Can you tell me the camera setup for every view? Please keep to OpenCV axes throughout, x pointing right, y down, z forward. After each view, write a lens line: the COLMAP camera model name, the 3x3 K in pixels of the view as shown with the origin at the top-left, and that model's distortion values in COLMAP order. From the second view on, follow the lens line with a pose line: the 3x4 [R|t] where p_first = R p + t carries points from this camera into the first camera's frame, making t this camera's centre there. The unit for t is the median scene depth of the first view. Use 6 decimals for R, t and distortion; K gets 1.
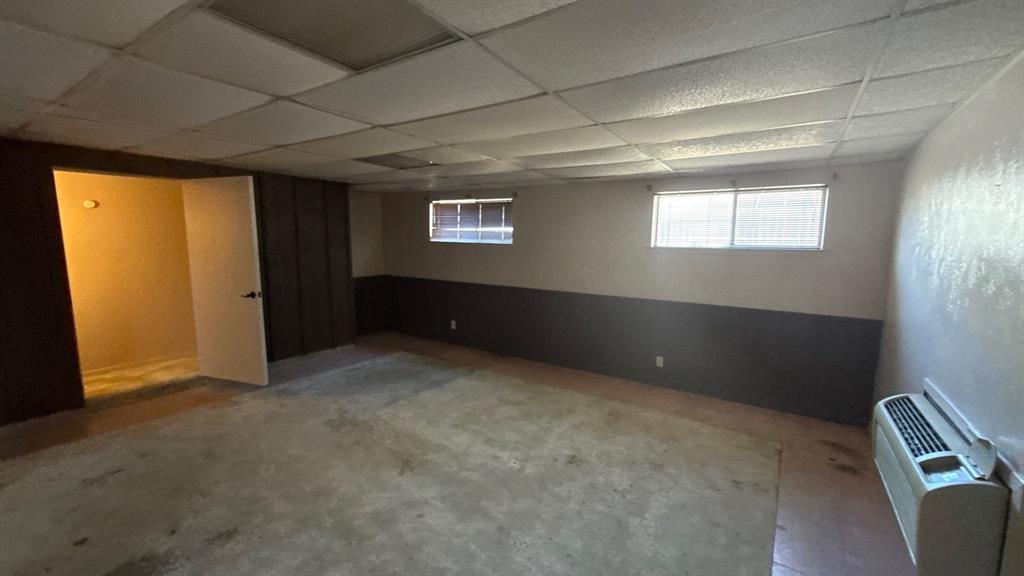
lens RADIAL K [[410.9, 0, 513.6], [0, 410.9, 290.8], [0, 0, 1]] dist [0.000589, 0.000067]
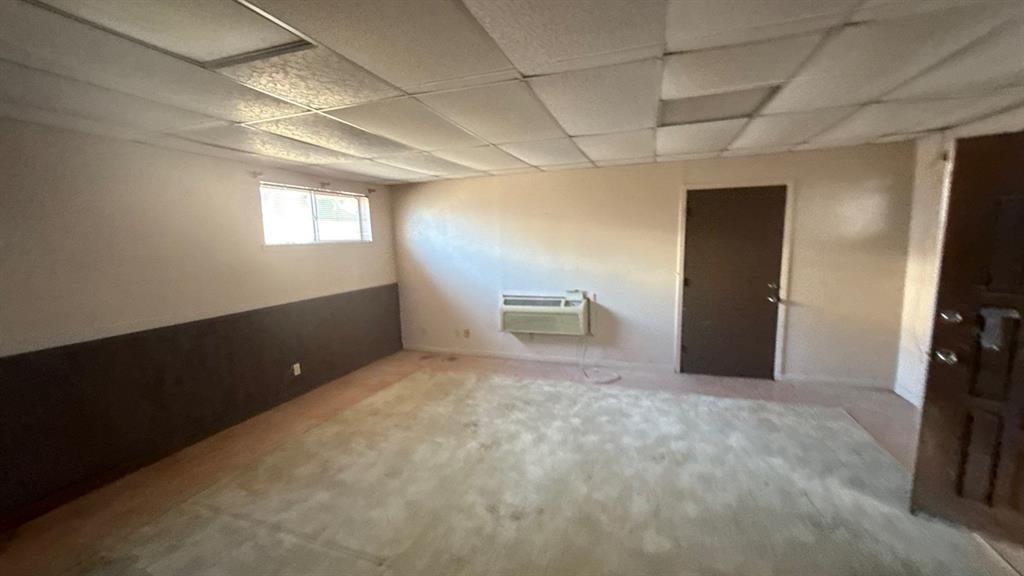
lens RADIAL K [[410.9, 0, 513.0], [0, 410.9, 291.1], [0, 0, 1]] dist [0.000589, 0.000067]
pose [[-0.261768, -0.133479, 0.955856, -0.727790], [0.139299, 0.974795, 0.174272, -0.105880], [-0.955025, 0.178769, -0.236577, 0.848747]]
